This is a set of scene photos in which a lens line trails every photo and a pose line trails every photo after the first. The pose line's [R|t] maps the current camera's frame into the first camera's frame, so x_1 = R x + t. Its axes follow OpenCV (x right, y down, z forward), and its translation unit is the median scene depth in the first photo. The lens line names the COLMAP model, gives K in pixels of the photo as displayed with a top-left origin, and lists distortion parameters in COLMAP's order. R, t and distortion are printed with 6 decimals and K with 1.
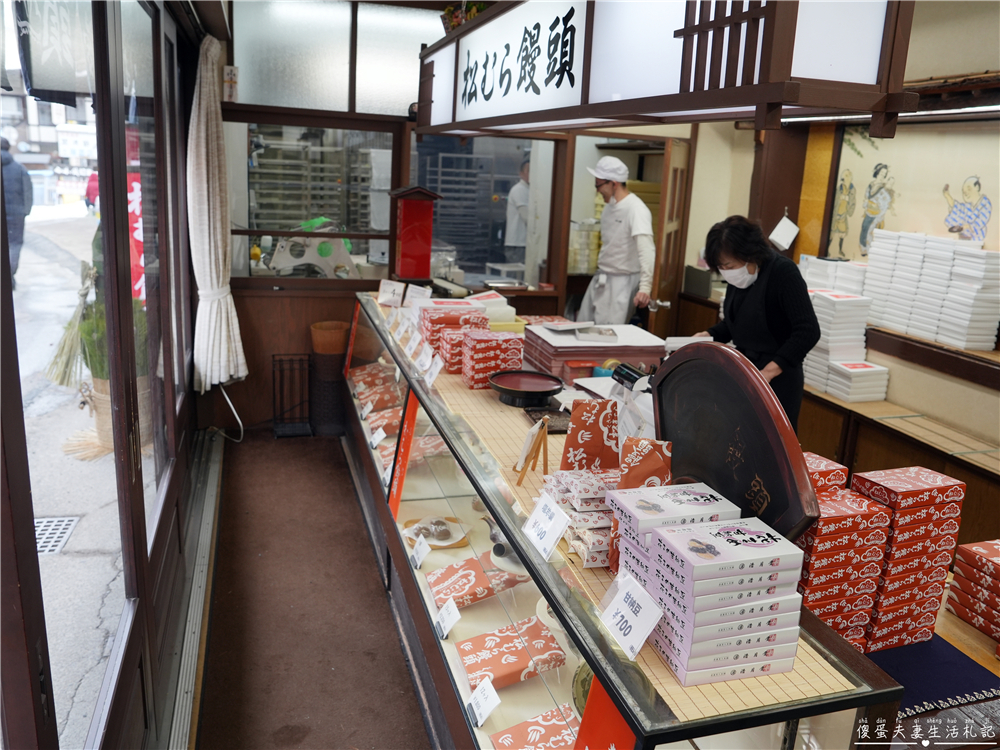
lens RADIAL K [[876.7, 0, 500.0], [0, 876.7, 375.0], [0, 0, 1]] dist [-0.008701, -0.003299]
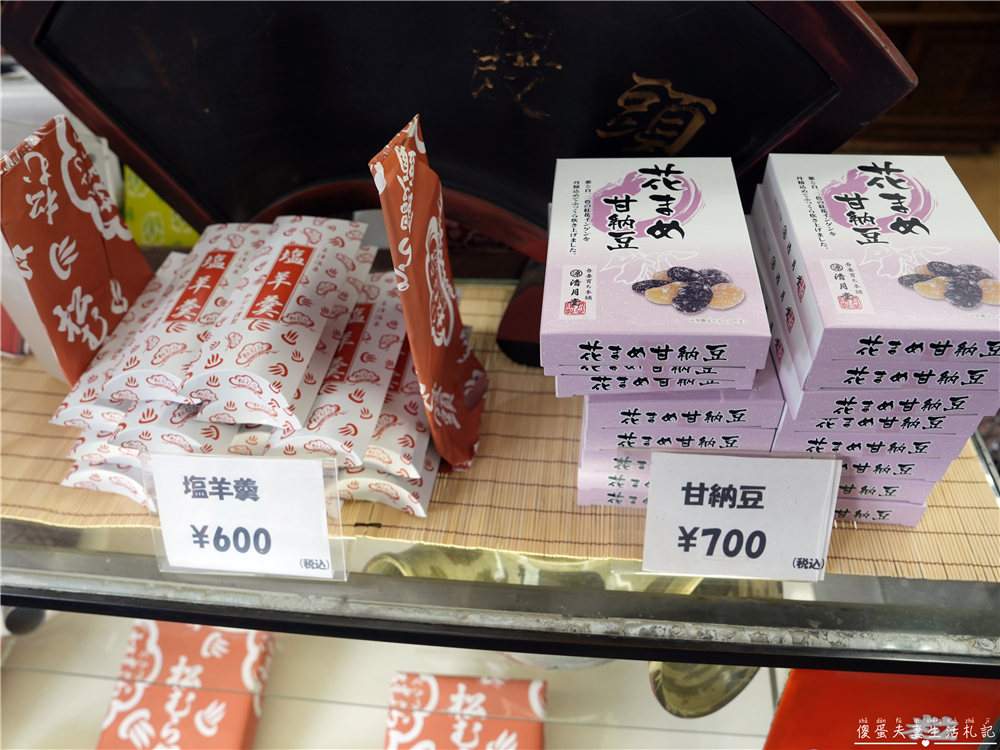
lens RADIAL K [[876.7, 0, 500.0], [0, 876.7, 375.0], [0, 0, 1]] dist [-0.008701, -0.003299]
pose [[0.385275, -0.689785, 0.612993, -0.080525], [0.314165, 0.722637, 0.615708, -0.053974], [-0.867677, -0.044636, 0.495120, 0.678947]]
